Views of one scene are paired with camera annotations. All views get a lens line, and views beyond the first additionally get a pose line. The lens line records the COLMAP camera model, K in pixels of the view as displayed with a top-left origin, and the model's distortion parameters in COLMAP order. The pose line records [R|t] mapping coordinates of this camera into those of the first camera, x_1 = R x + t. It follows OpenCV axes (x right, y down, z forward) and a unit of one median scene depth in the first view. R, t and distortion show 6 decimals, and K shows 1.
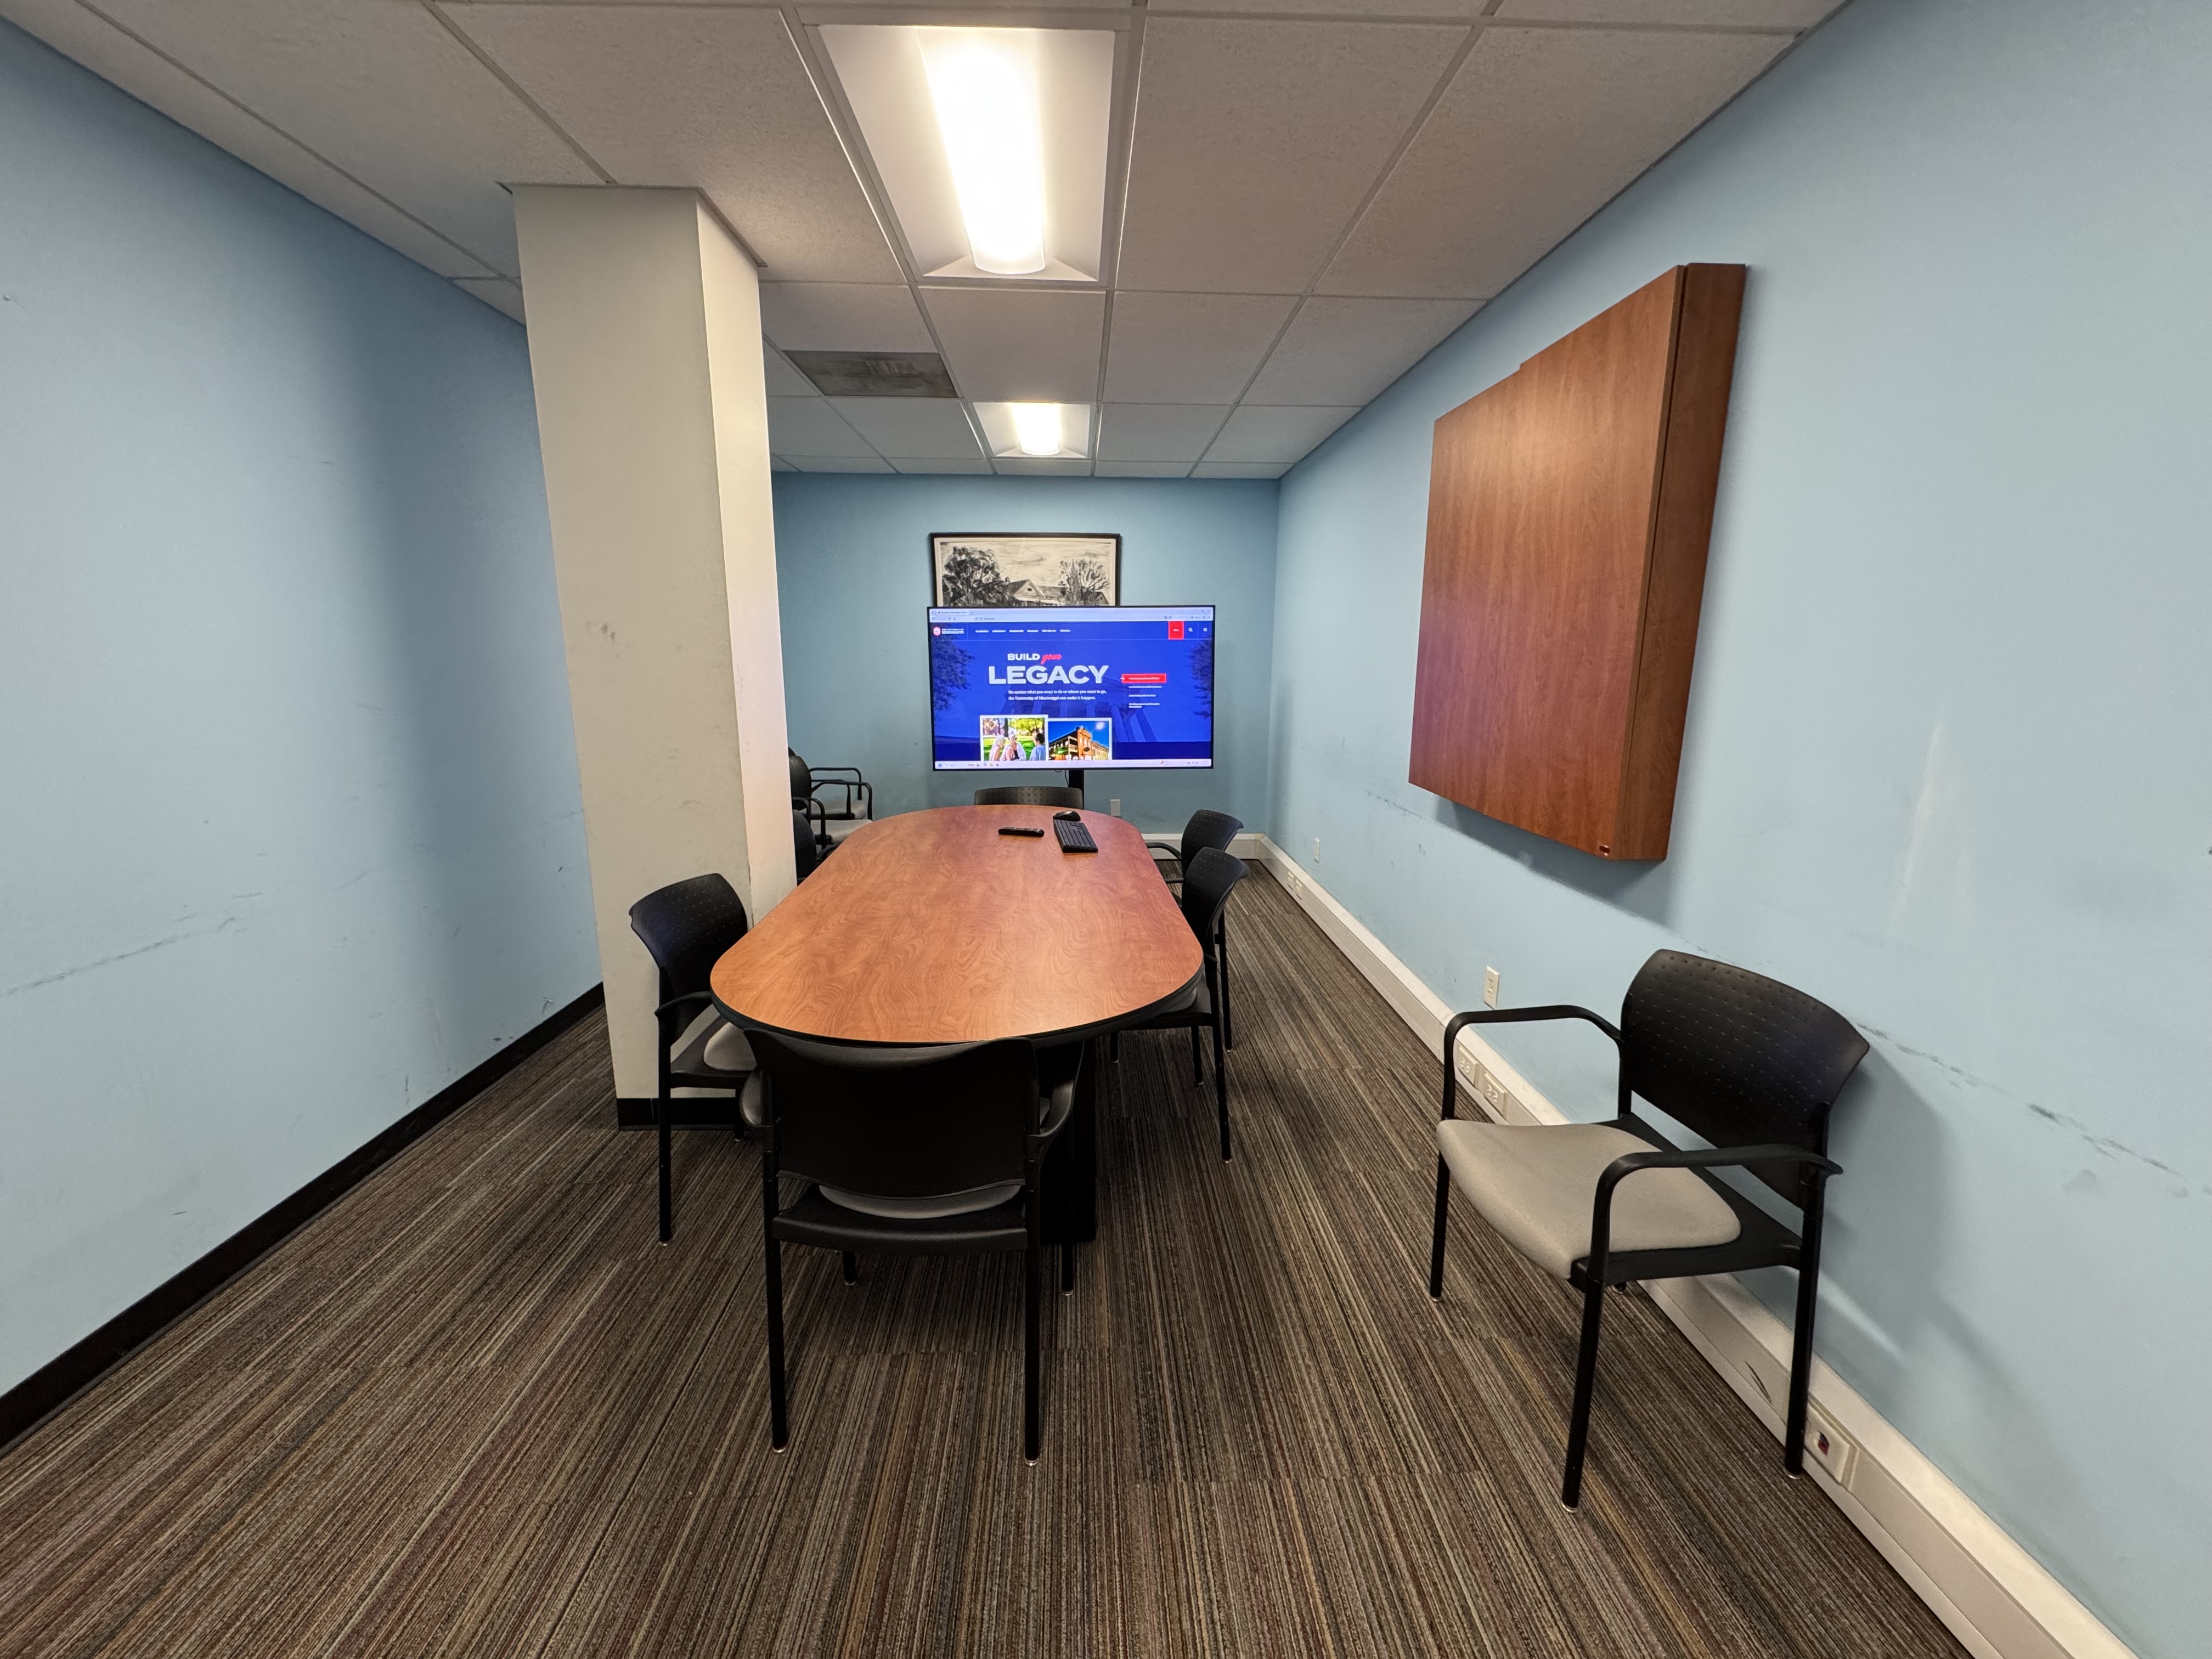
lens RADIAL K [[875.7, 0, 1106.0], [0, 875.7, 829.5], [0, 0, 1]] dist [-0.002861, 0.000048]
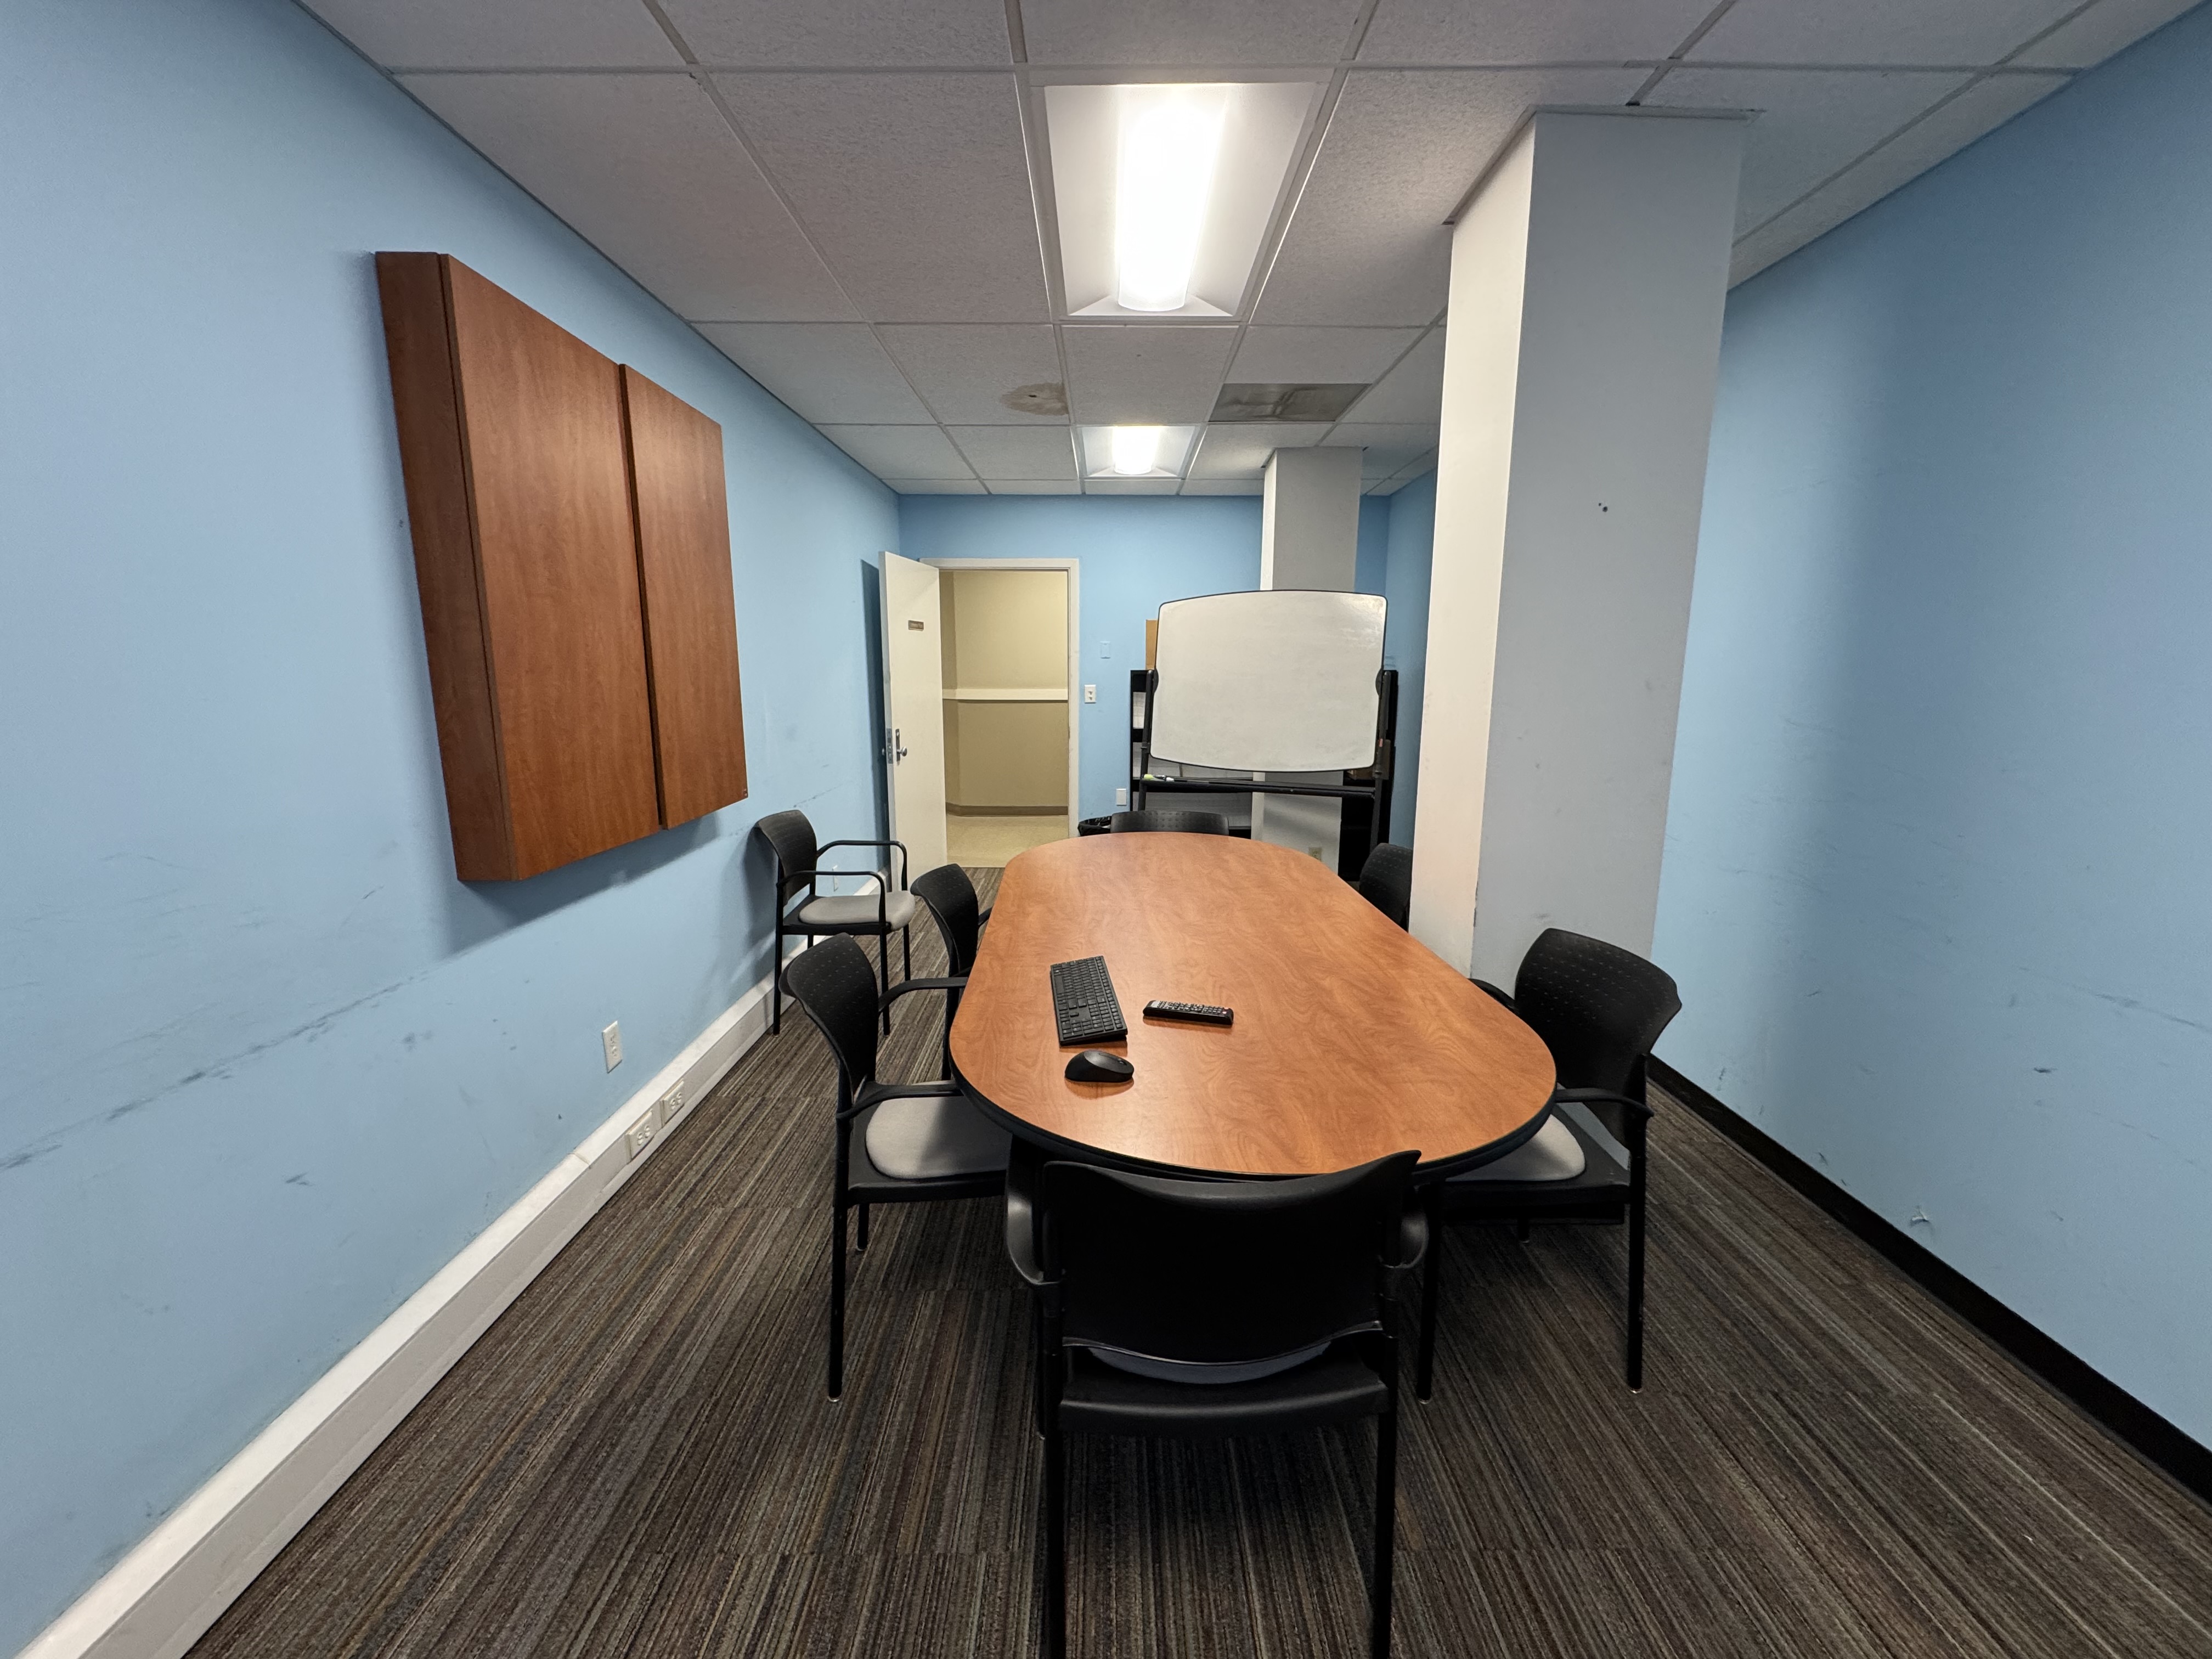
lens RADIAL K [[875.7, 0, 1106.0], [0, 875.7, 829.5], [0, 0, 1]] dist [-0.002861, 0.000048]
pose [[-0.999438, -0.010518, 0.031826, -0.082254], [0.002209, 0.926757, 0.375655, -0.373069], [-0.033446, 0.375514, -0.926213, 1.849257]]
